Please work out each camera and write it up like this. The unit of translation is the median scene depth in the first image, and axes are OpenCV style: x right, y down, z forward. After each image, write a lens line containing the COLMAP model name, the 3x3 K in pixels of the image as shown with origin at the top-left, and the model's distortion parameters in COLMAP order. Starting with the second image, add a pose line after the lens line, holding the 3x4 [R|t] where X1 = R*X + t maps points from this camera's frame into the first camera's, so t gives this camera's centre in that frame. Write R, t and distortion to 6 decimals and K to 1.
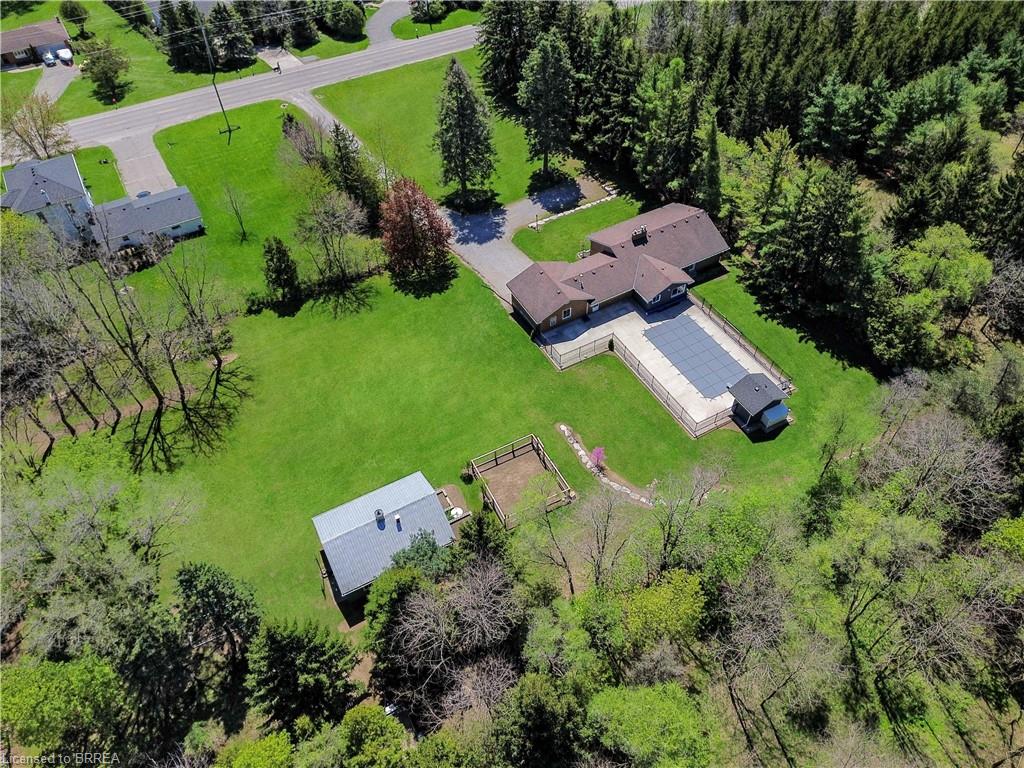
lens RADIAL K [[720.8, 0, 512.0], [0, 720.8, 384.0], [0, 0, 1]] dist [0.058612, -0.050609]
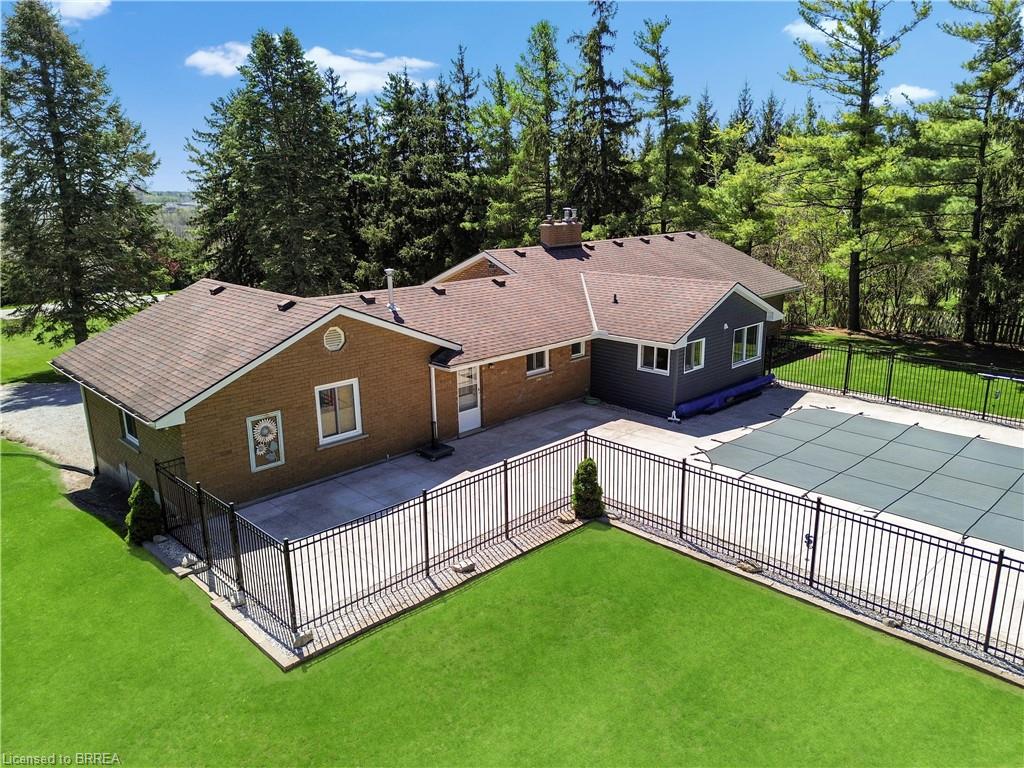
lens RADIAL K [[720.8, 0, 512.0], [0, 720.8, 384.0], [0, 0, 1]] dist [0.058612, -0.050609]
pose [[0.964840, -0.077285, 0.251217, 0.071478], [0.206804, 0.813126, -0.544112, 0.018521], [-0.162219, 0.576934, 0.800520, 0.812282]]
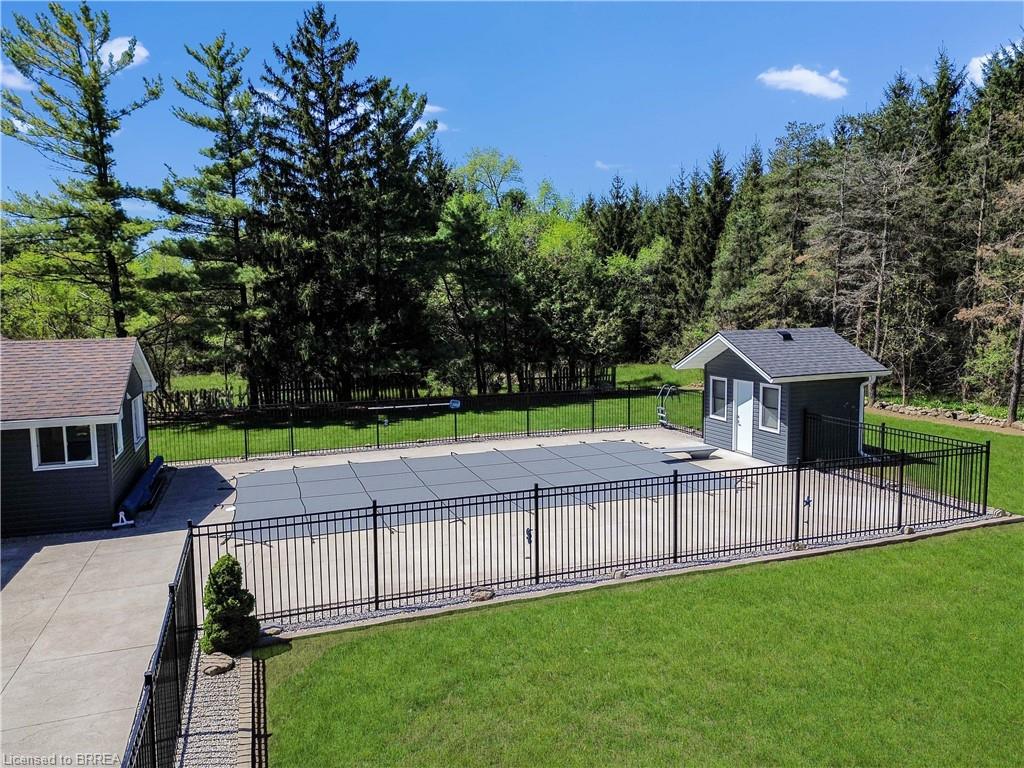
lens RADIAL K [[720.8, 0, 512.0], [0, 720.8, 384.0], [0, 0, 1]] dist [0.058612, -0.050609]
pose [[0.148650, -0.098043, 0.984018, 0.031429], [0.759931, 0.648060, -0.050229, -0.036962], [-0.632778, 0.755252, 0.170840, 0.894358]]
